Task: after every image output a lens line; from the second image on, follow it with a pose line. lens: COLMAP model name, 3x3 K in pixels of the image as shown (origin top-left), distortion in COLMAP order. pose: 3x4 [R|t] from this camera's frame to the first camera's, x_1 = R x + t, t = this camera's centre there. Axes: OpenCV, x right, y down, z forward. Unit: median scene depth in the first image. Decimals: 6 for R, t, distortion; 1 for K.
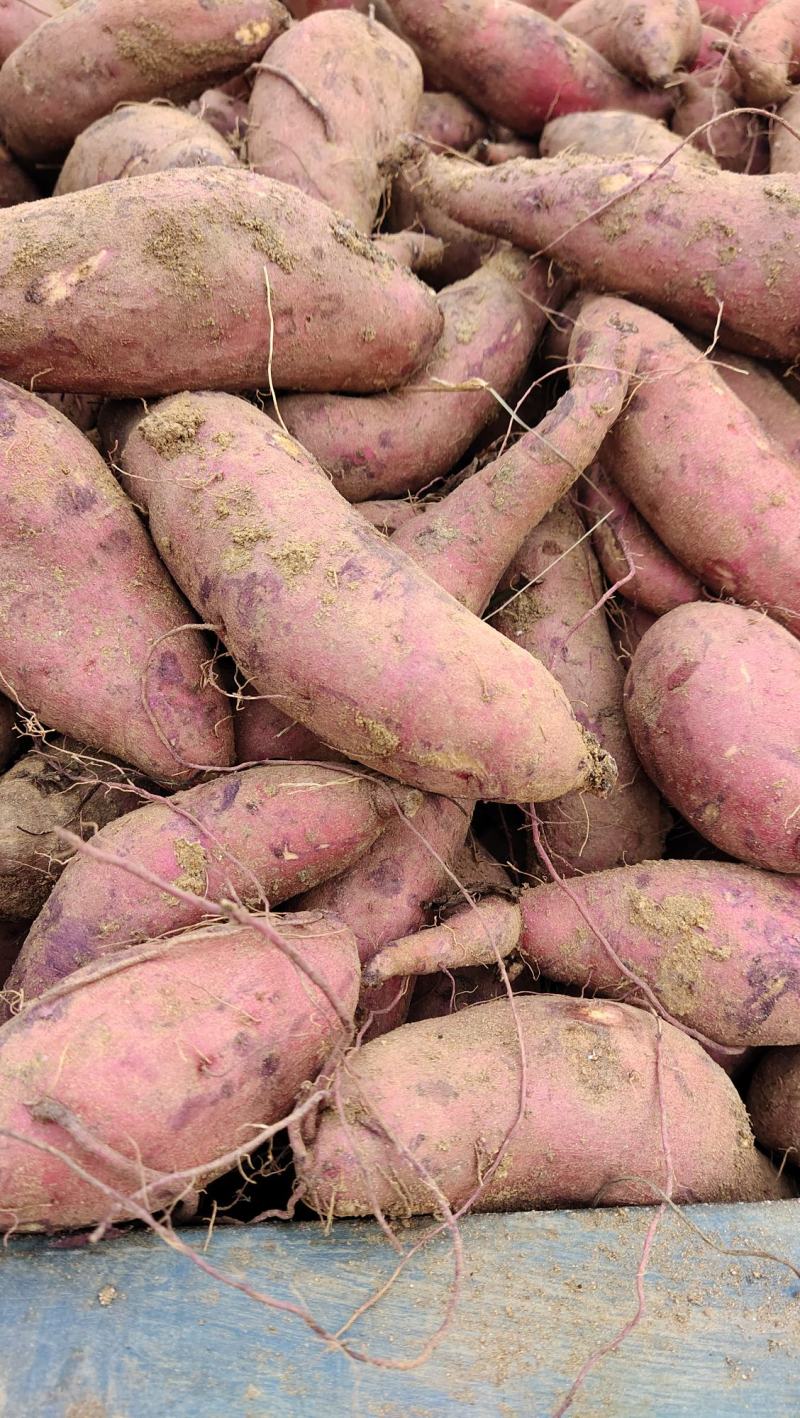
lens RADIAL K [[1011.6, 0, 406.5], [0, 1011.6, 710.0], [0, 0, 1]] dist [0.070464, -0.130279]
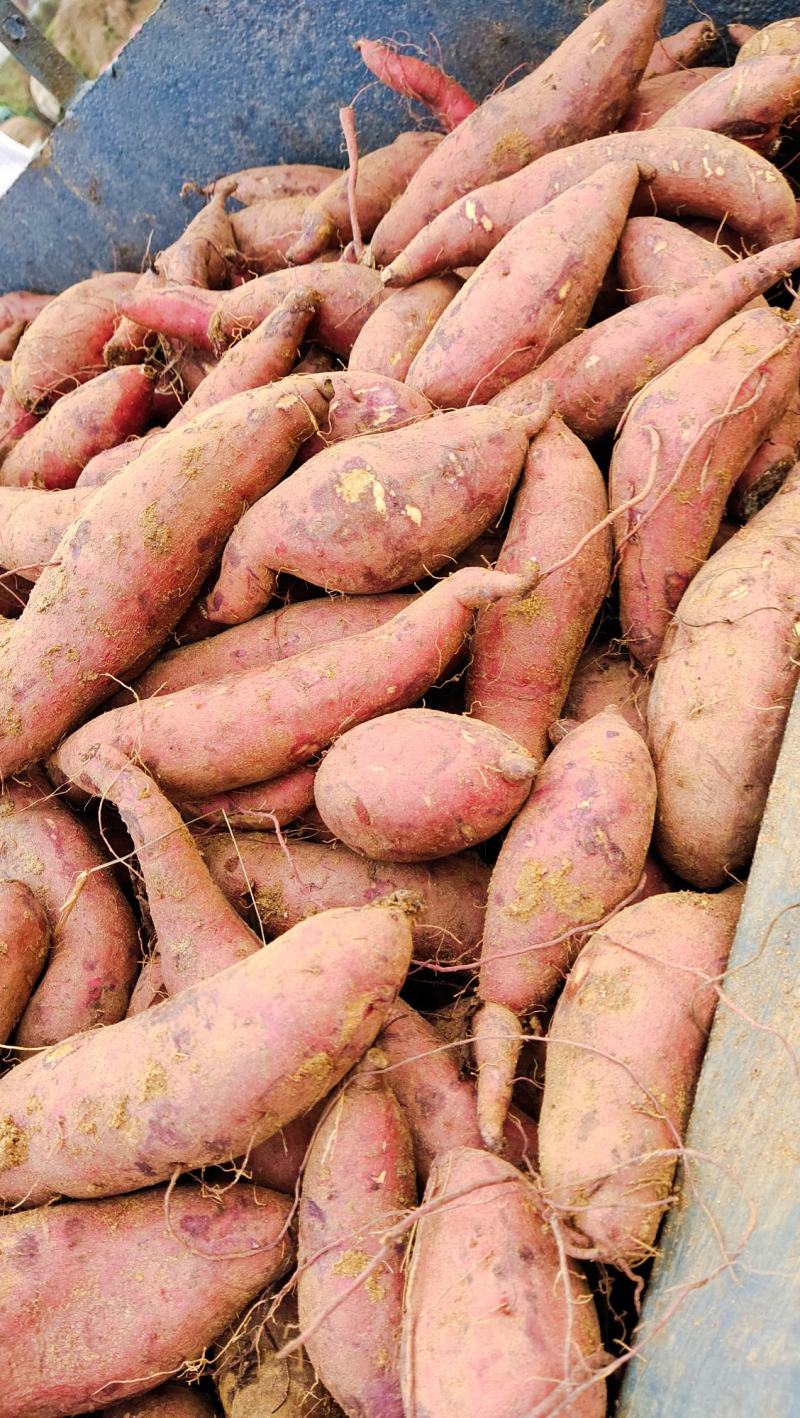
lens RADIAL K [[1011.6, 0, 406.5], [0, 1011.6, 710.0], [0, 0, 1]] dist [0.070464, -0.130279]
pose [[0.346433, -0.894950, 0.281155, 0.046953], [0.935905, 0.350115, -0.038743, 0.024153], [-0.063763, 0.276556, 0.958880, -0.287303]]
